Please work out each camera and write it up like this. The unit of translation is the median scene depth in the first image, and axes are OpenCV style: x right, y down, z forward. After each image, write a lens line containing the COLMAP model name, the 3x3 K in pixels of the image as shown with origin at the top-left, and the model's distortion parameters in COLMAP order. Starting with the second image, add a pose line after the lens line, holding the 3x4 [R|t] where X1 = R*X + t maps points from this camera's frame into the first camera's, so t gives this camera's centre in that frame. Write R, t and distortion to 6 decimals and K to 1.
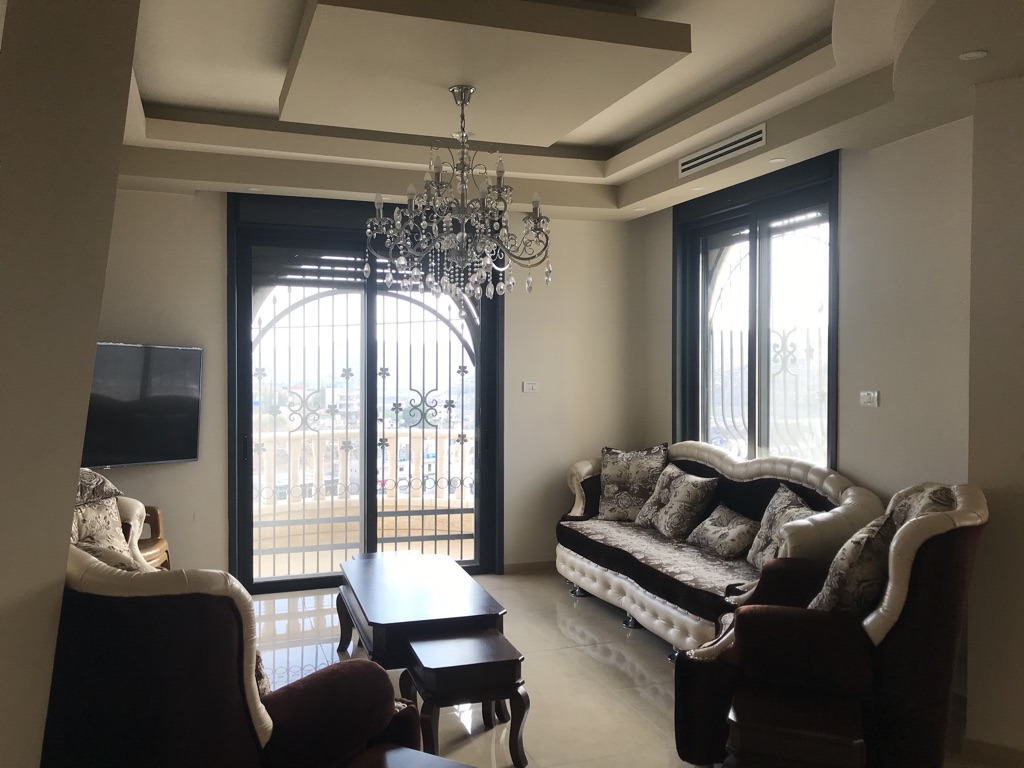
lens RADIAL K [[843.1, 0, 509.7], [0, 843.1, 377.4], [0, 0, 1]] dist [0.038941, -0.029119]
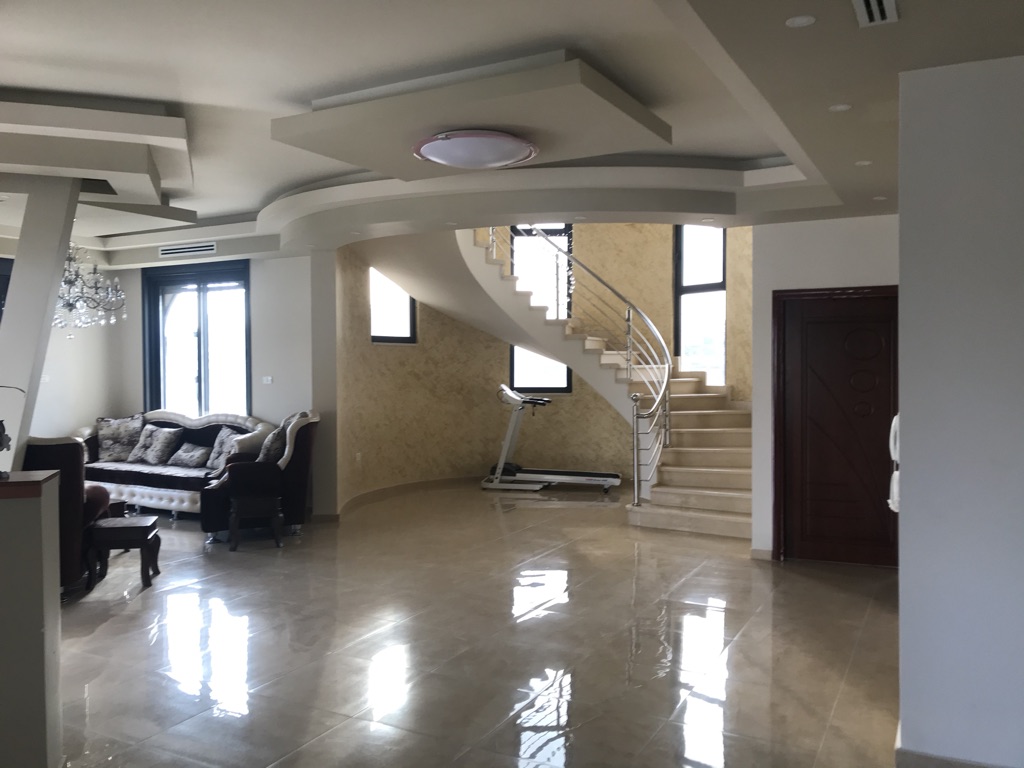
lens RADIAL K [[843.1, 0, 512.6], [0, 843.1, 377.7], [0, 0, 1]] dist [0.038941, -0.029119]
pose [[0.736921, -0.018991, 0.675712, -0.452540], [0.018624, 0.999796, 0.007788, 0.013825], [-0.675722, 0.006845, 0.737125, -0.790268]]
